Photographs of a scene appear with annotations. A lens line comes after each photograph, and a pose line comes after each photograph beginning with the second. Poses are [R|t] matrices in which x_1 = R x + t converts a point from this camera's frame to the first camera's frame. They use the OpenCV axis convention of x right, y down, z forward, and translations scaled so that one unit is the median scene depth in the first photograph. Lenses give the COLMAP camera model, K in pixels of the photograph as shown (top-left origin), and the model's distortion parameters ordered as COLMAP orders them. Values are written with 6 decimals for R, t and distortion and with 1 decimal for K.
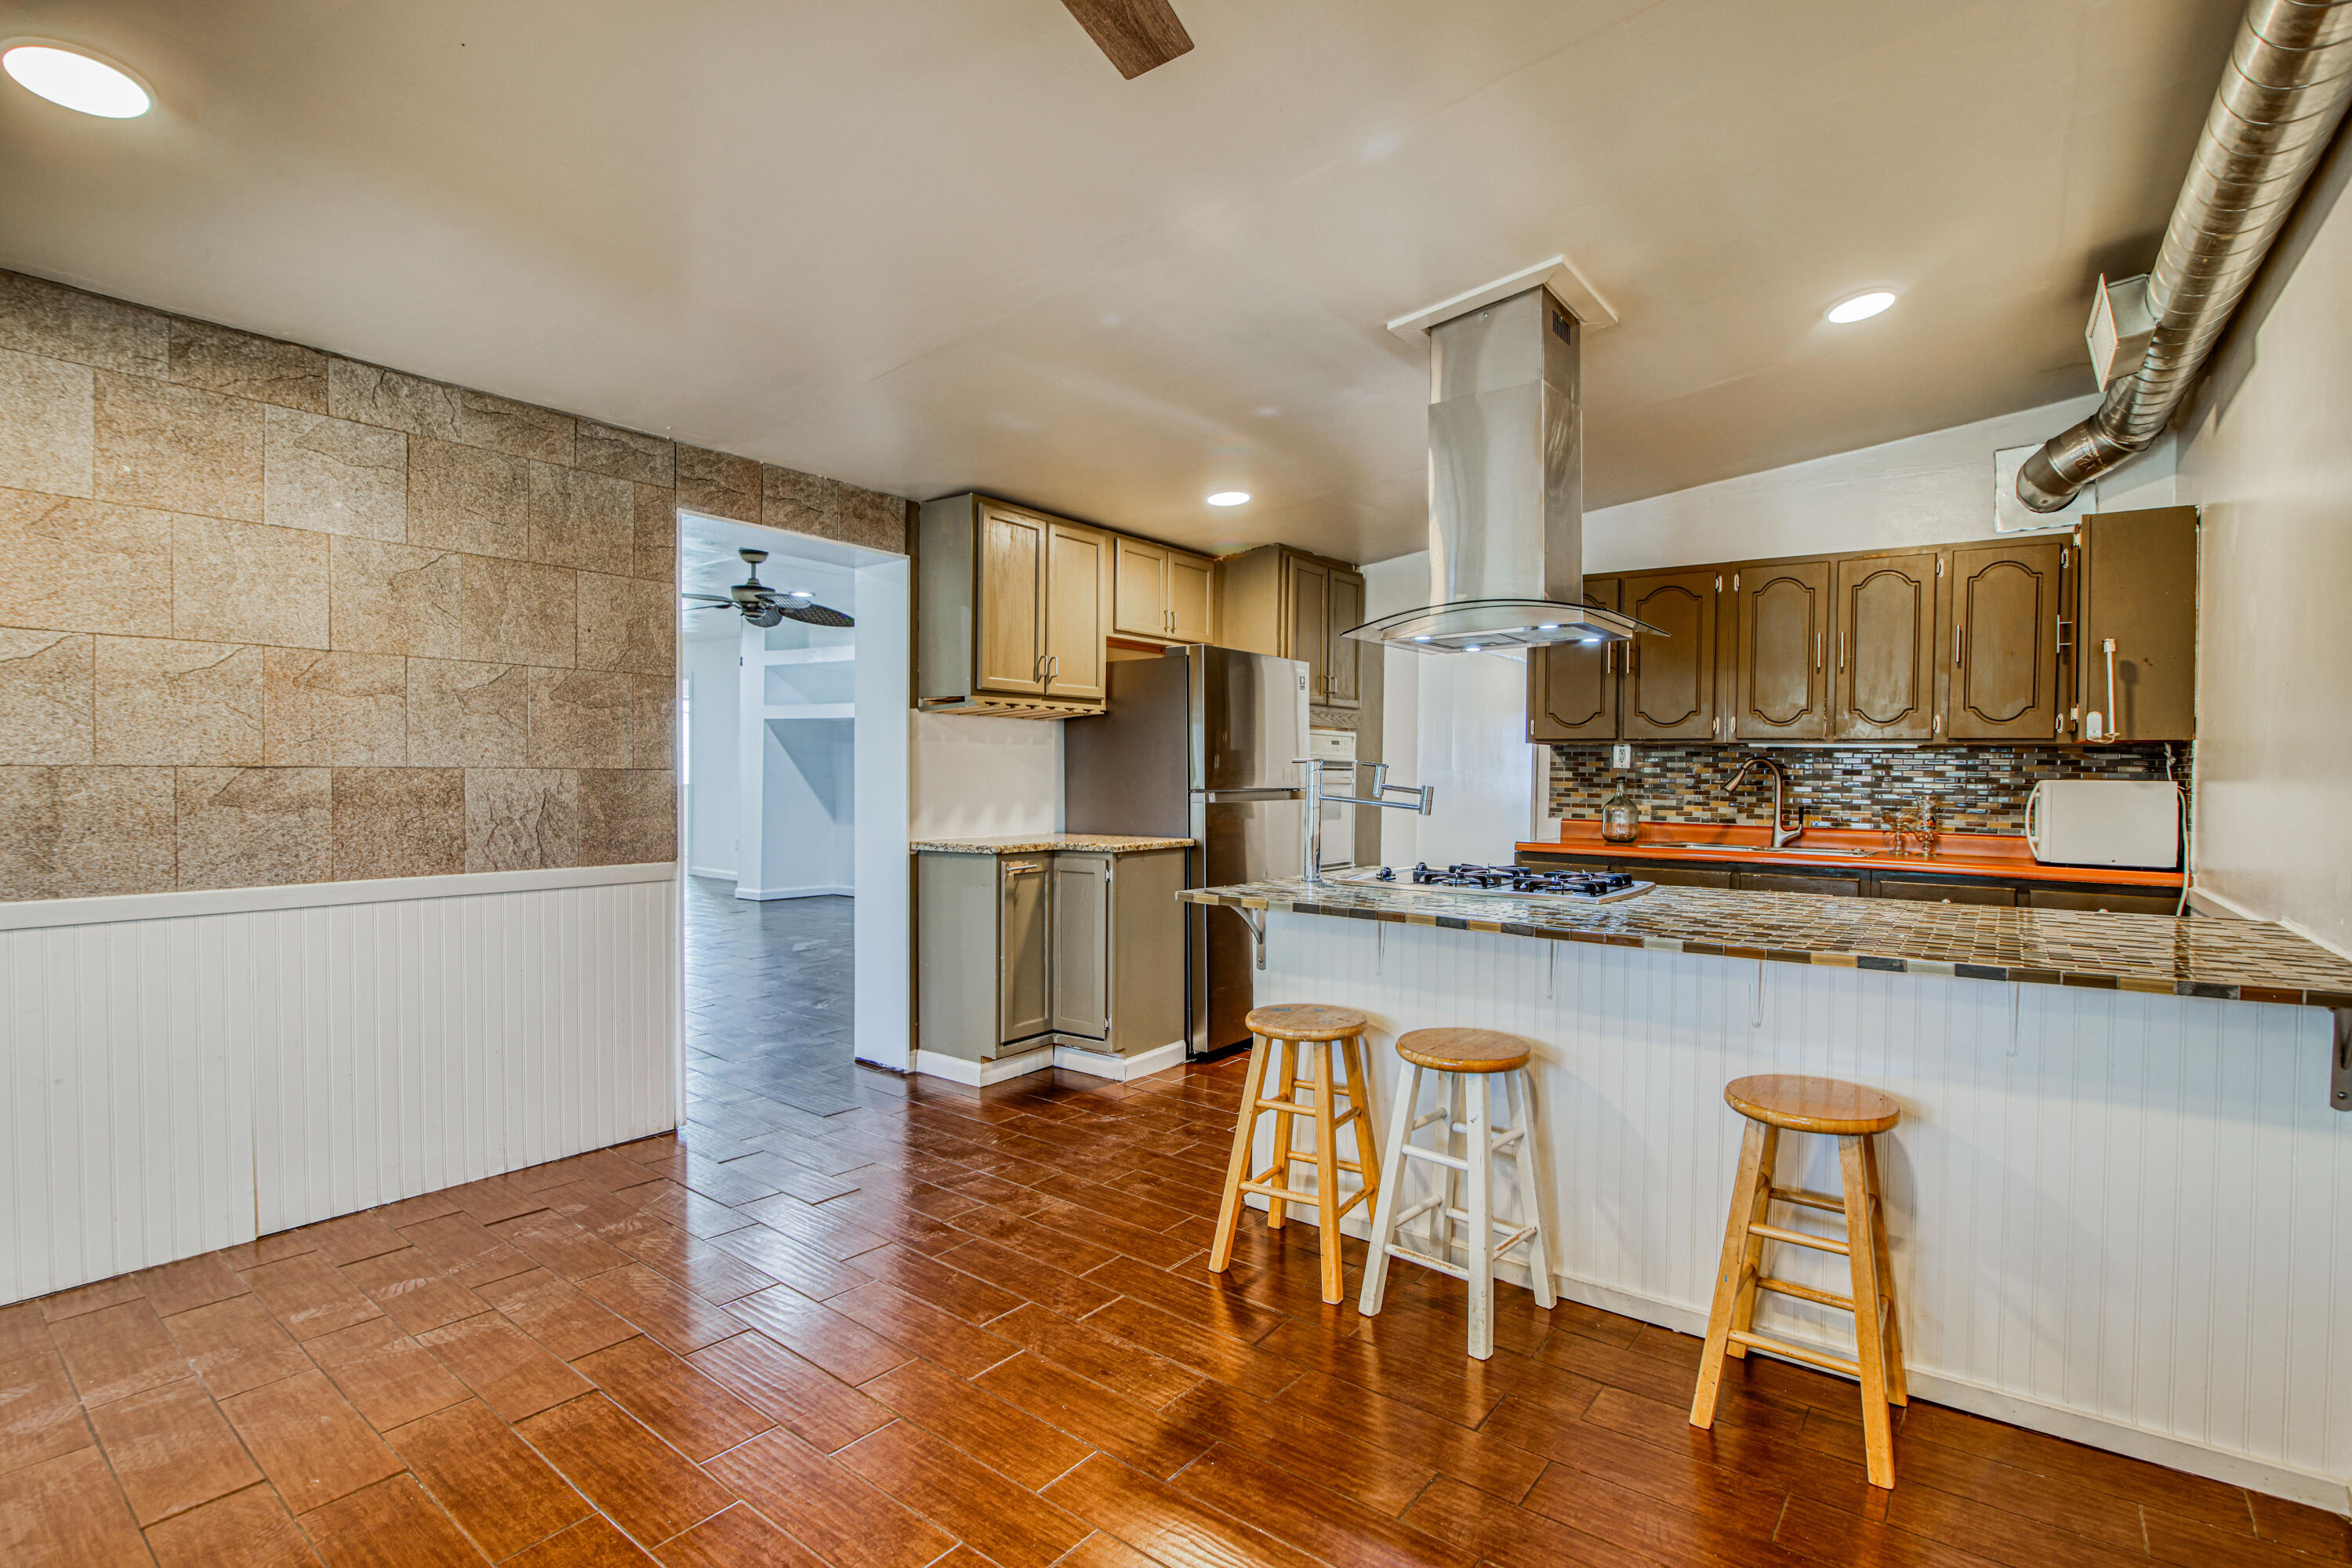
lens RADIAL K [[1090.5, 0, 1205.4], [0, 1090.5, 801.9], [0, 0, 1]] dist [-0.022701, 0.000033]
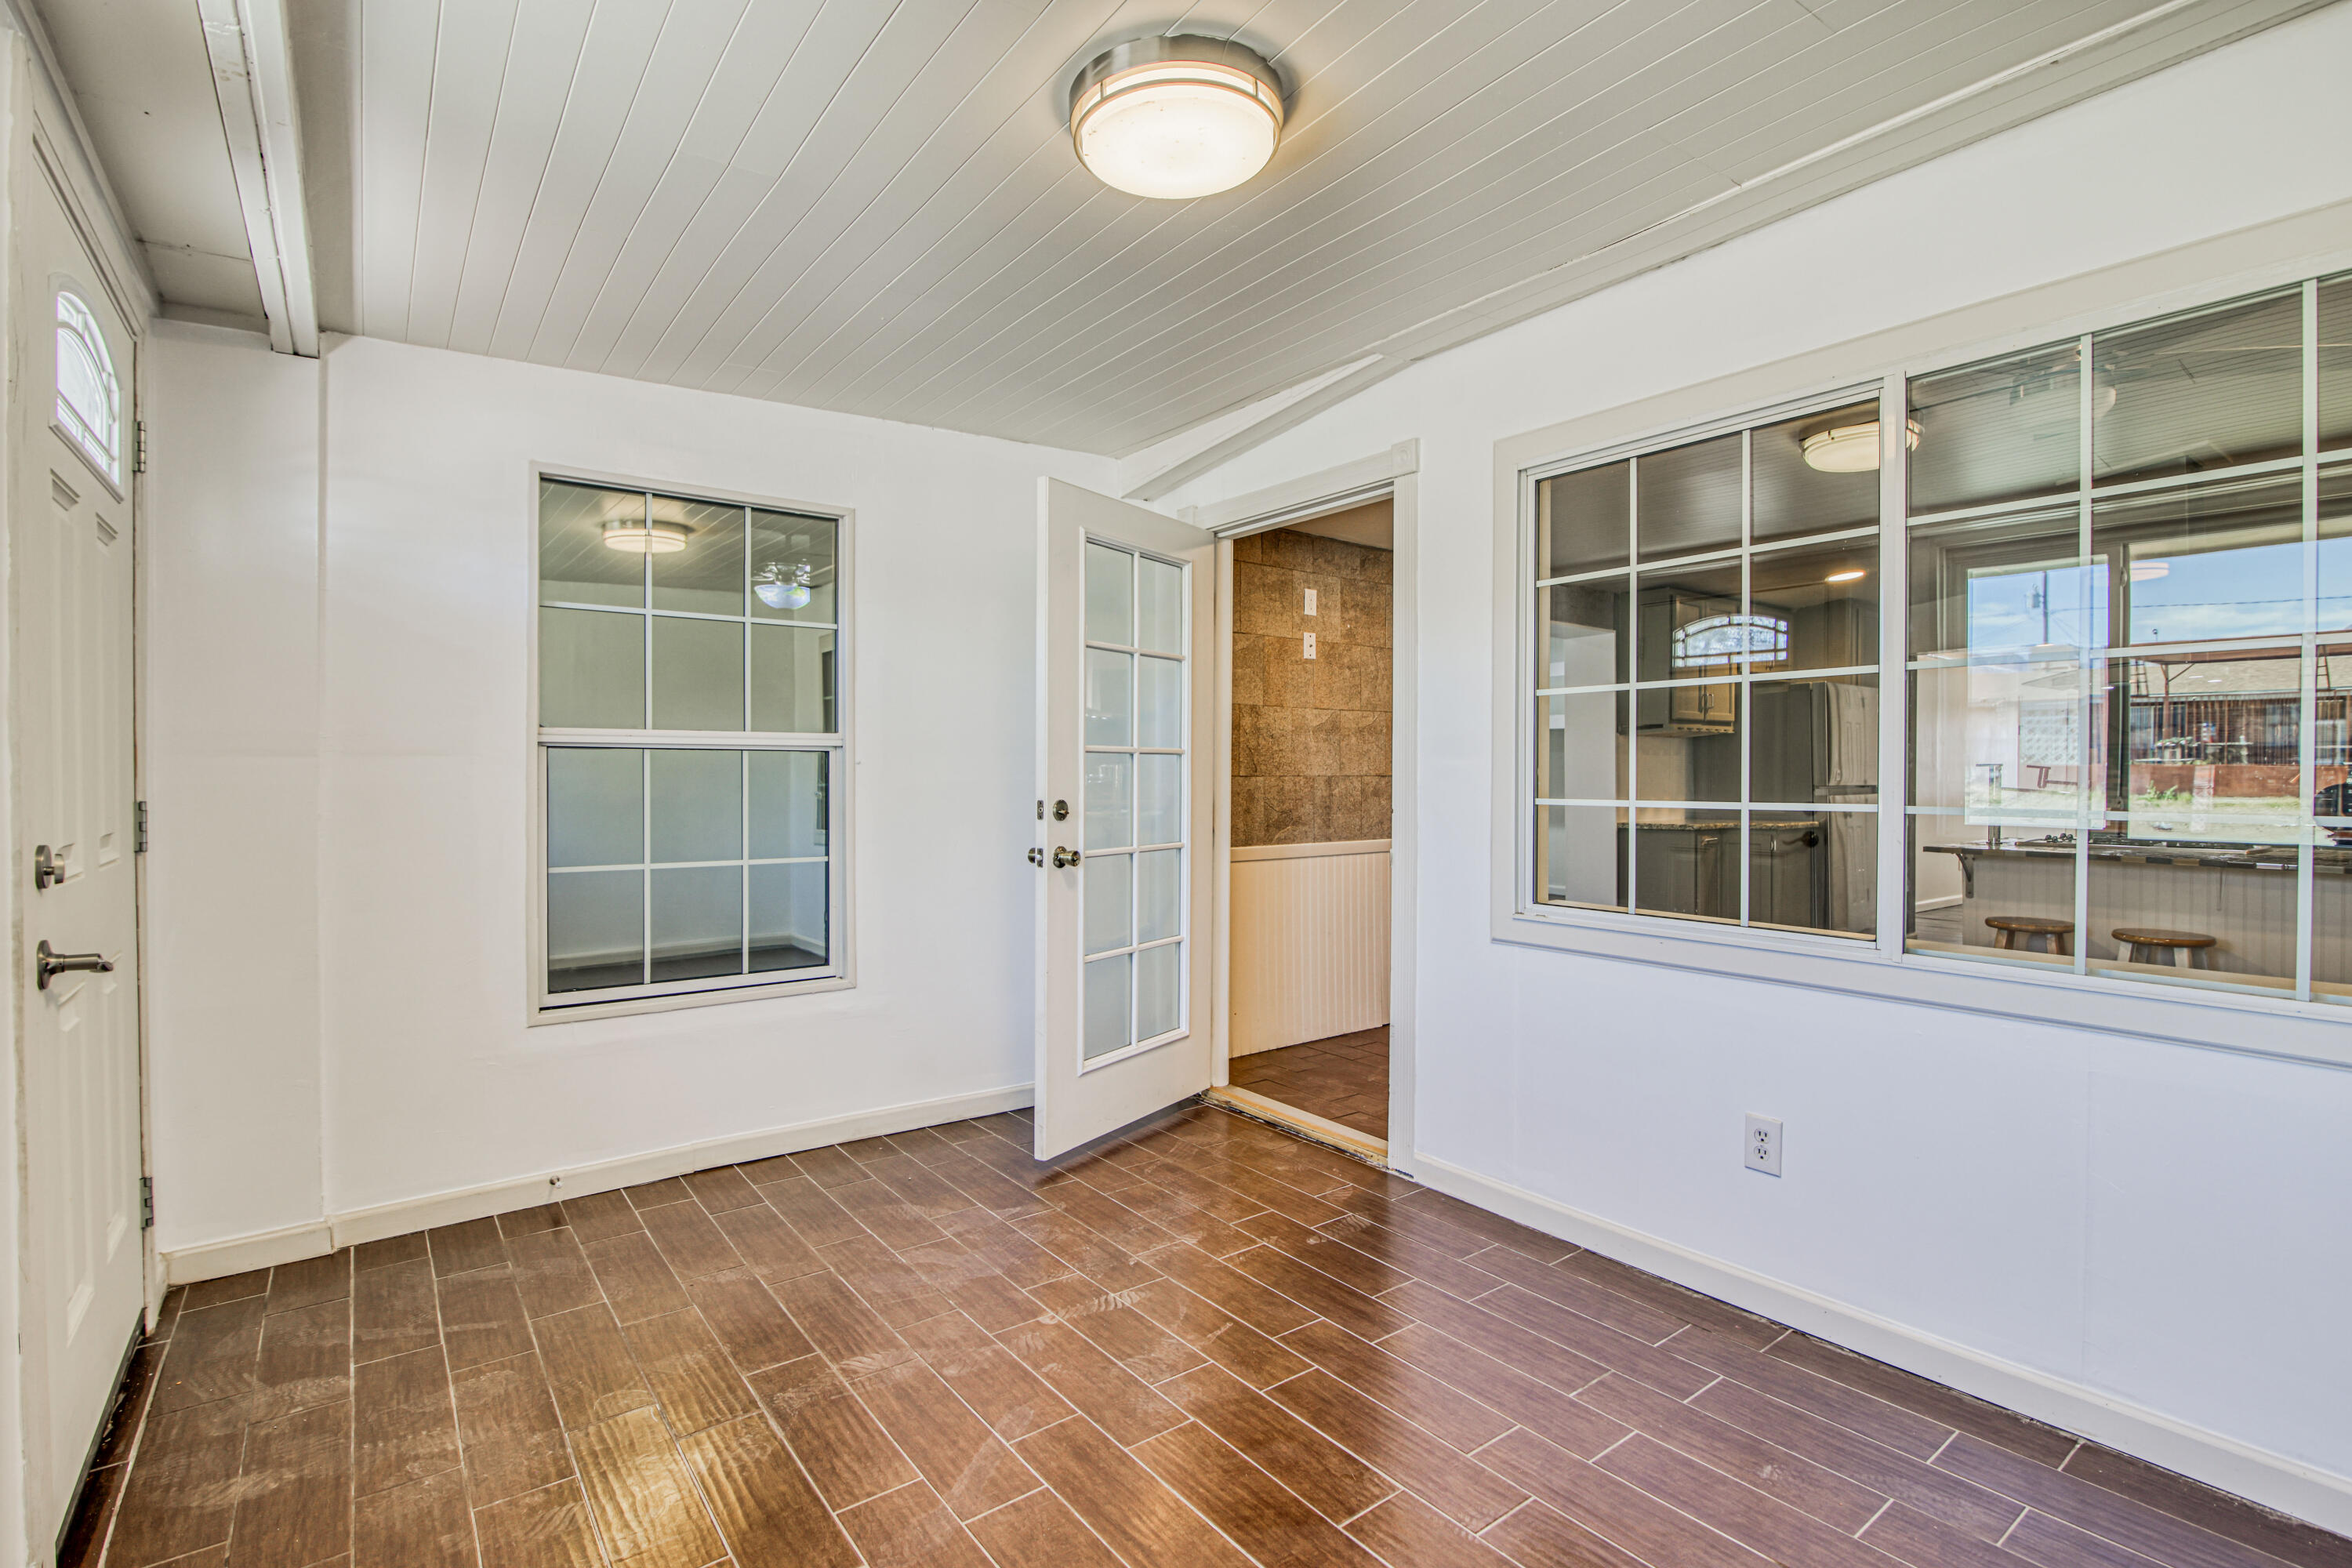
lens RADIAL K [[1105.1, 0, 1176.0], [0, 1105.1, 784.0], [0, 0, 1]] dist [-0.012099, -0.000178]
pose [[0.956261, -0.008698, -0.292384, -0.523521], [0.002209, 0.999744, -0.022517, 0.019488], [0.292505, 0.020886, 0.956036, -0.767484]]
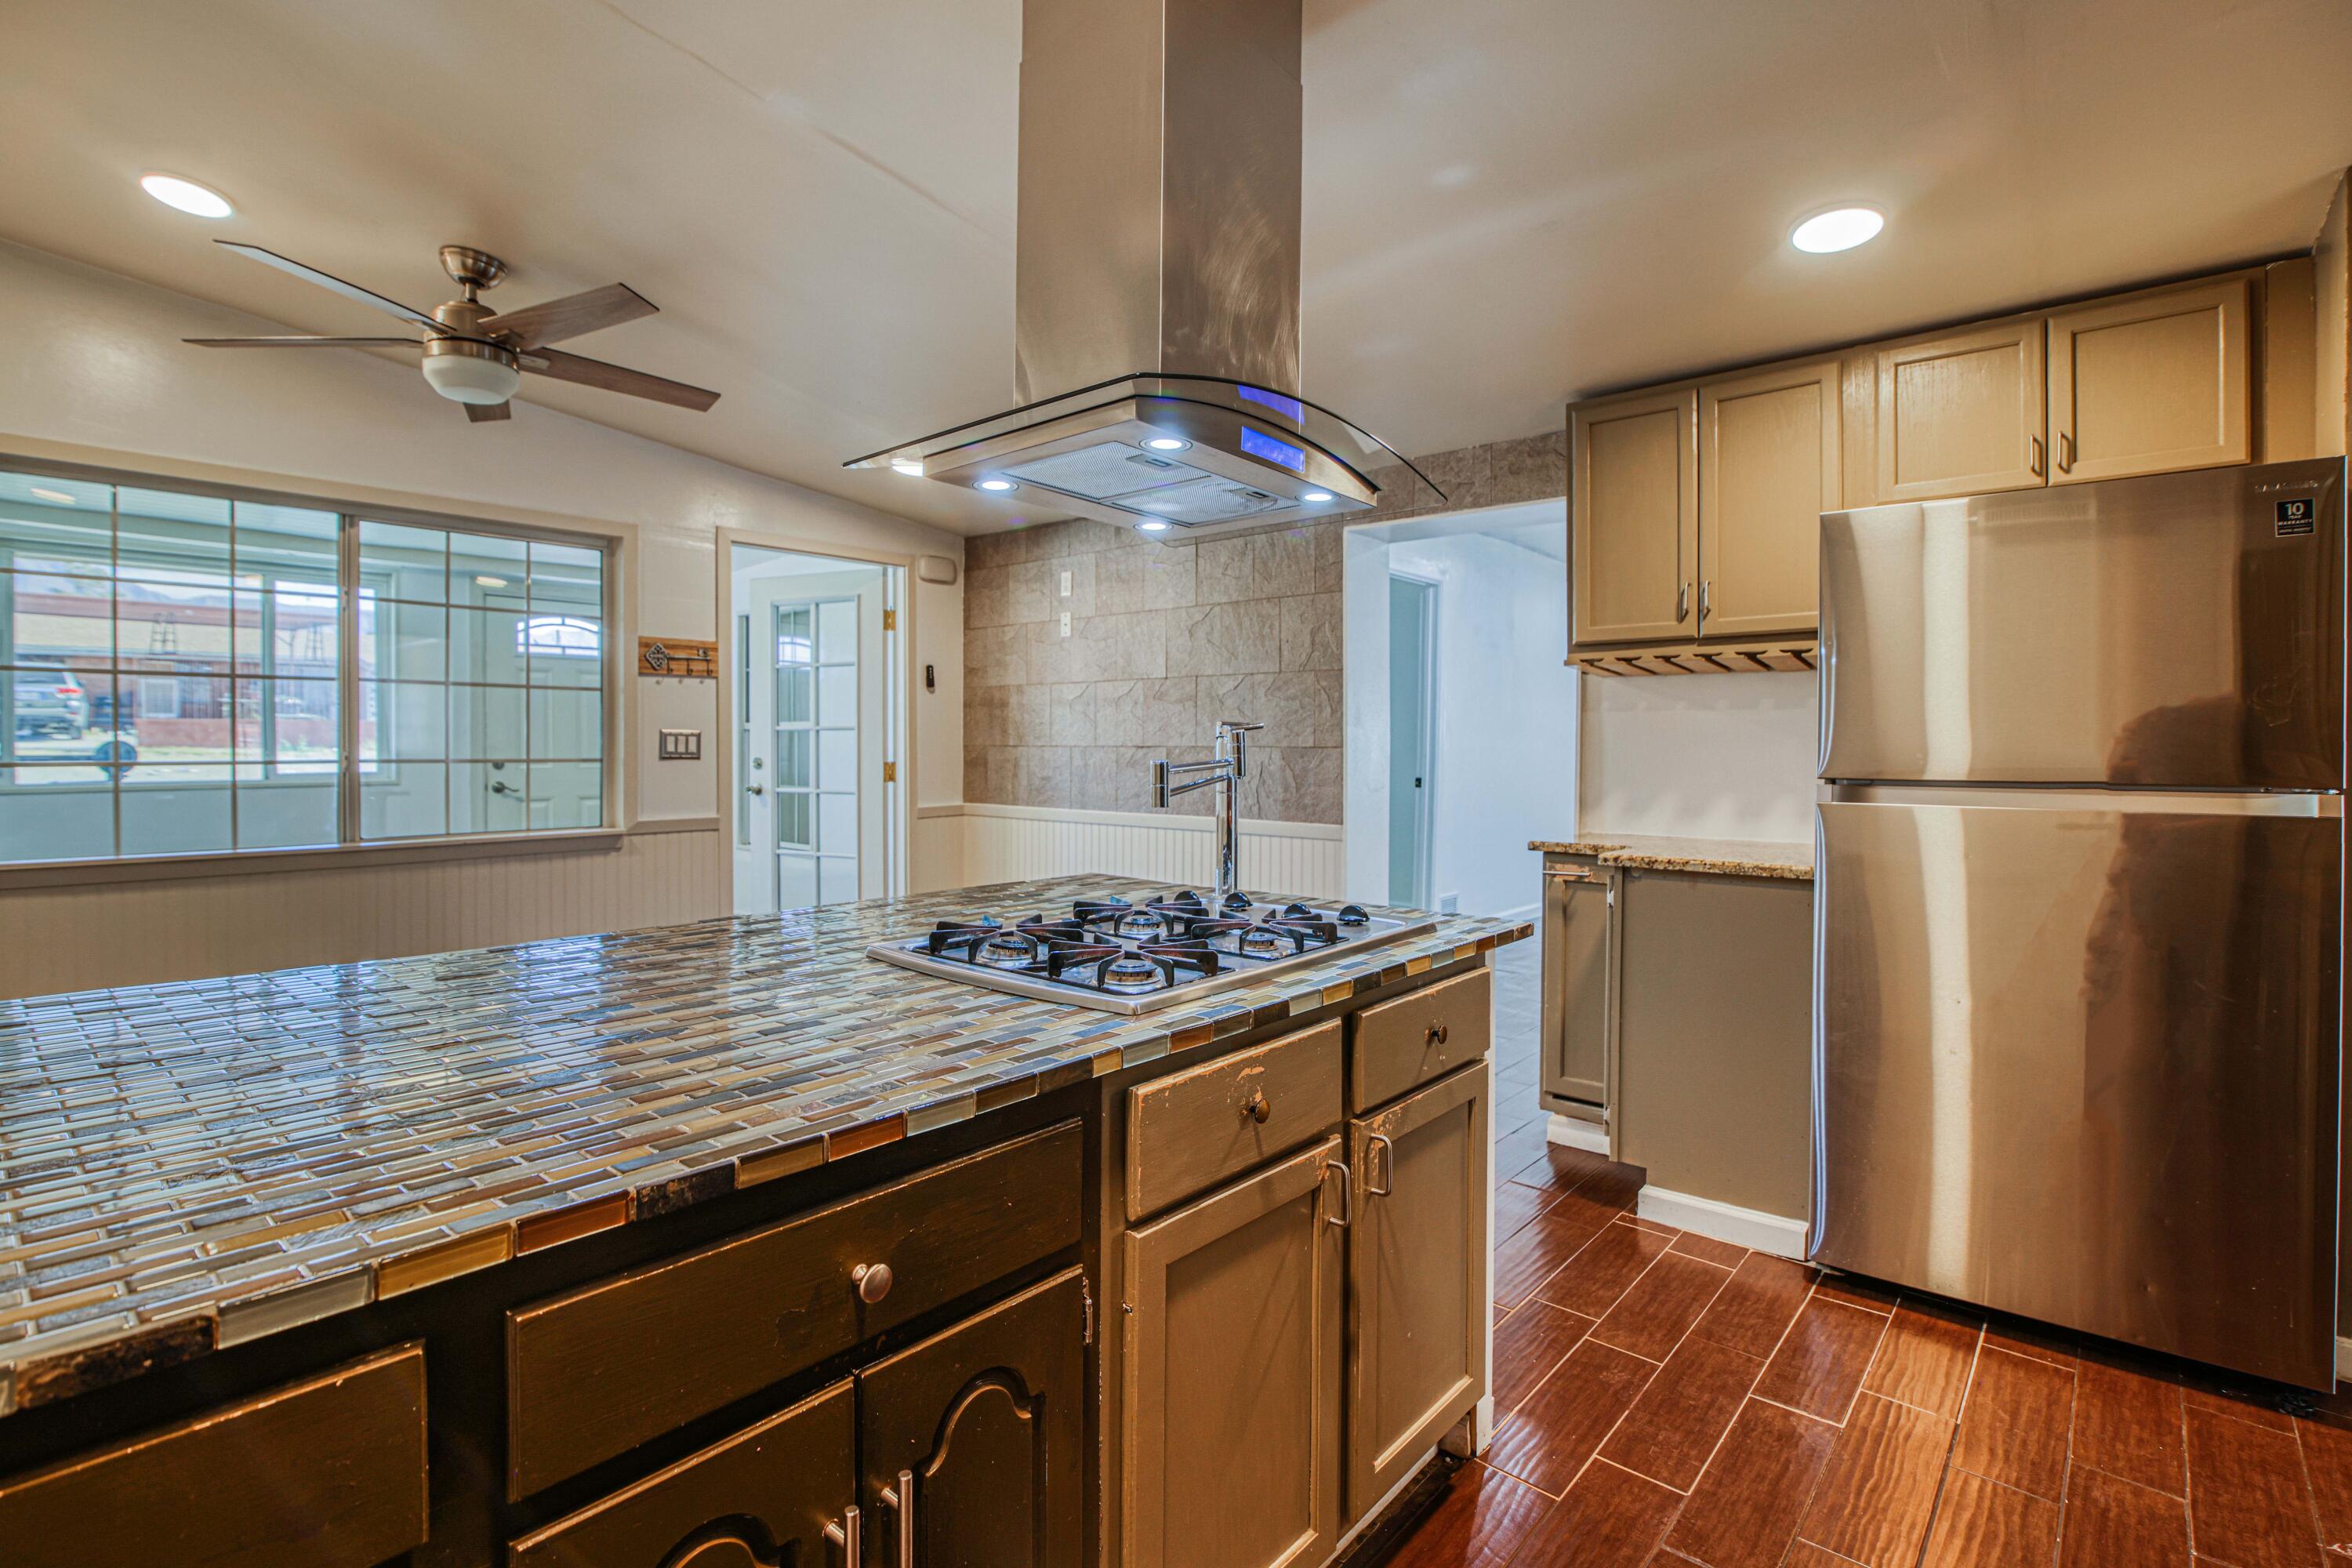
lens RADIAL K [[1096.4, 0, 1208.6], [0, 1096.4, 772.9], [0, 0, 1]] dist [-0.016112, -0.000250]
pose [[-0.068845, 0.010148, -0.997576, 0.748716], [-0.037075, 0.999231, 0.012724, -0.012638], [0.996938, 0.037861, -0.068416, 0.976417]]
